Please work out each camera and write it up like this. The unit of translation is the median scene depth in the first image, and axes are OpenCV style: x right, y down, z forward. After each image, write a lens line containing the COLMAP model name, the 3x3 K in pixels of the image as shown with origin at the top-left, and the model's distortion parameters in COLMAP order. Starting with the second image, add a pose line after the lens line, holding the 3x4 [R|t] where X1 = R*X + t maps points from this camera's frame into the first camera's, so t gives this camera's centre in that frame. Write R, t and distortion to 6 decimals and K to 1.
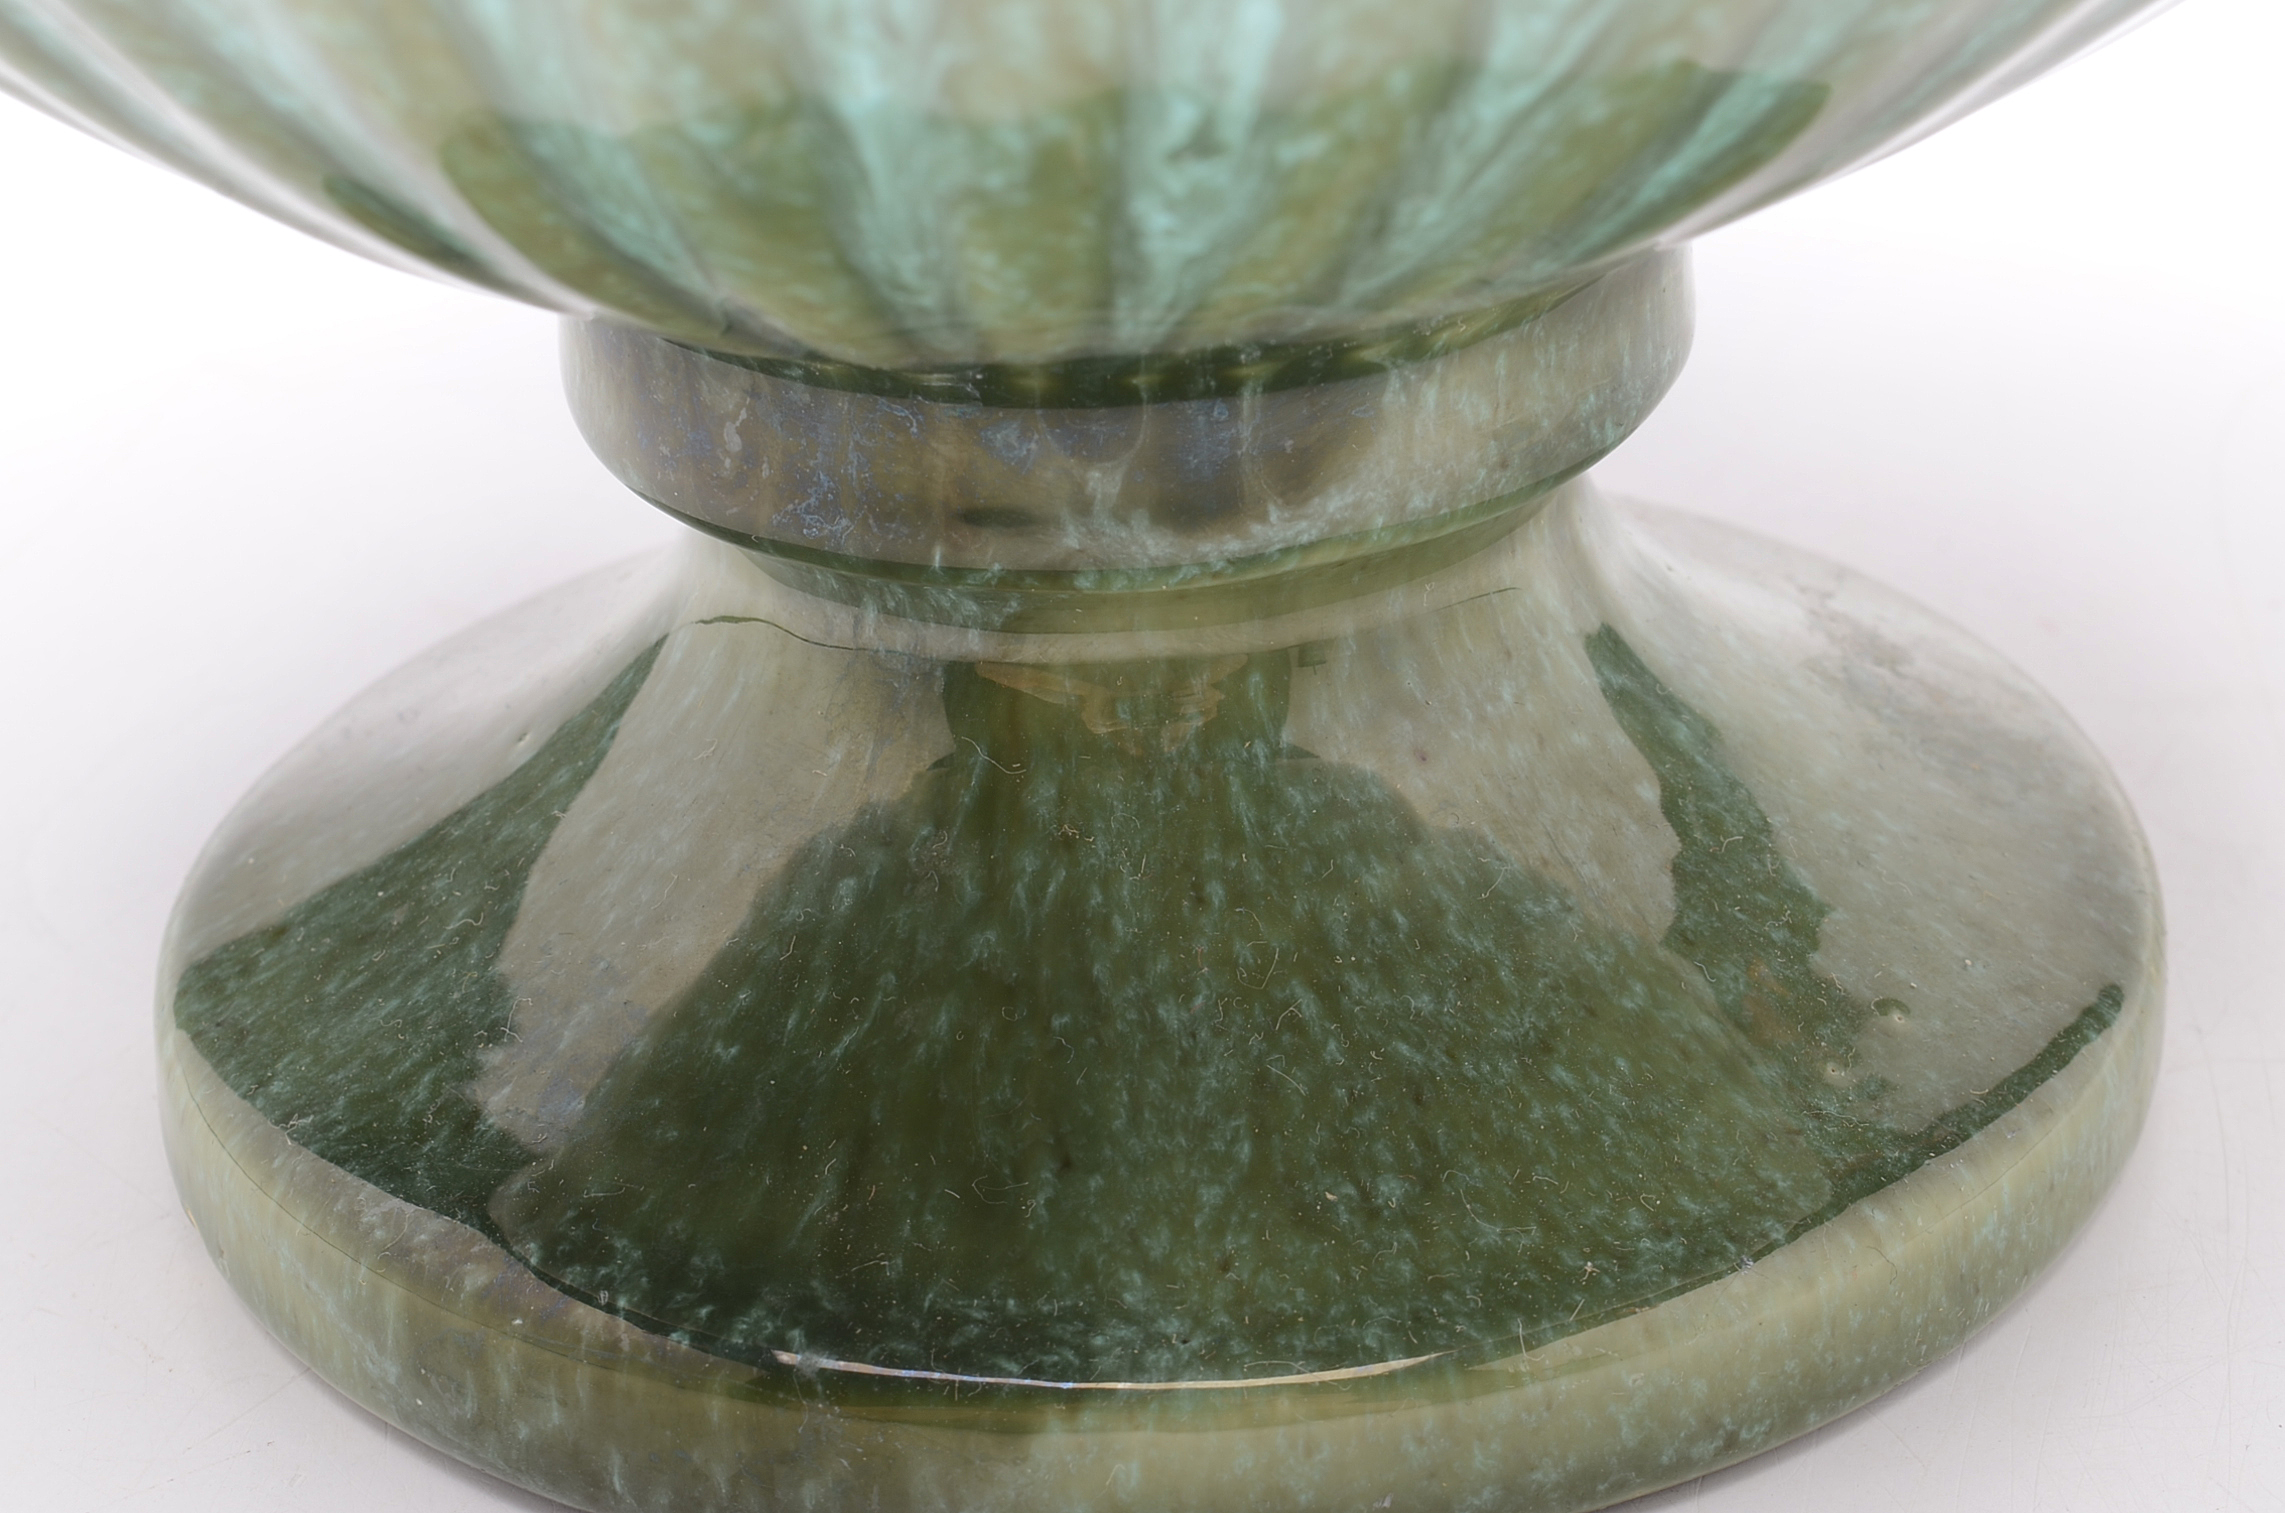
lens RADIAL K [[5182.2, 0, 1142.5], [0, 5182.2, 756.5], [0, 0, 1]] dist [0.009431, -0.078676]
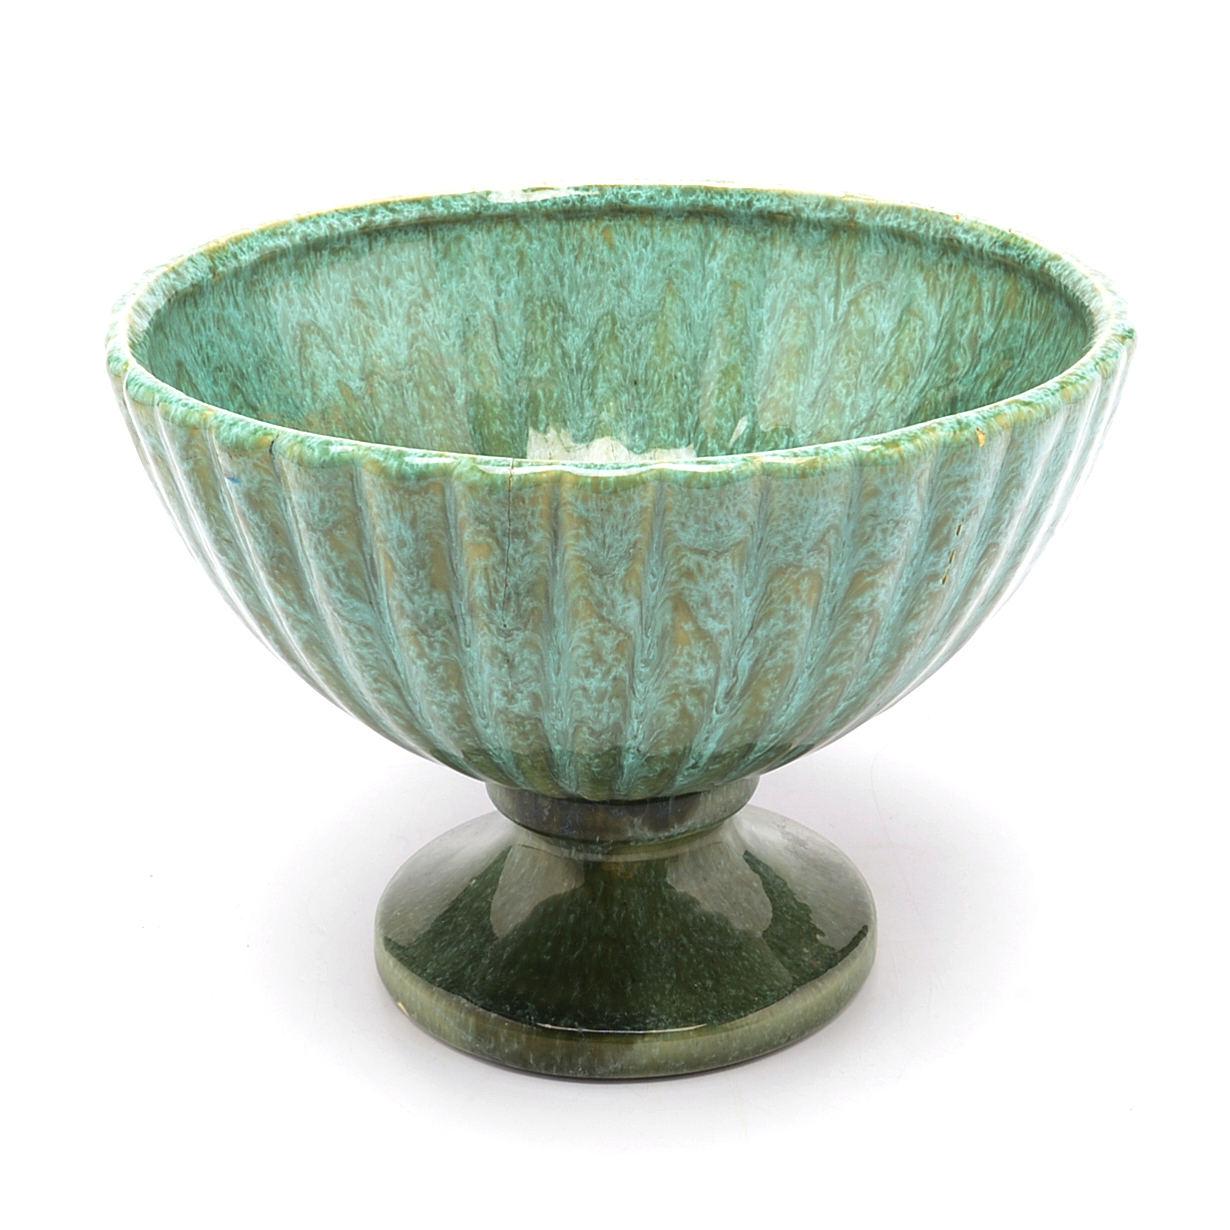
lens RADIAL K [[2099.0, 0, 615.0], [0, 2099.0, 615.0], [0, 0, 1]] dist [-0.042350, -0.008813]
pose [[0.993684, -0.028046, 0.108649, -0.206004], [0.038486, 0.994713, -0.095213, -0.056256], [-0.105405, 0.098793, 0.989510, -0.726321]]
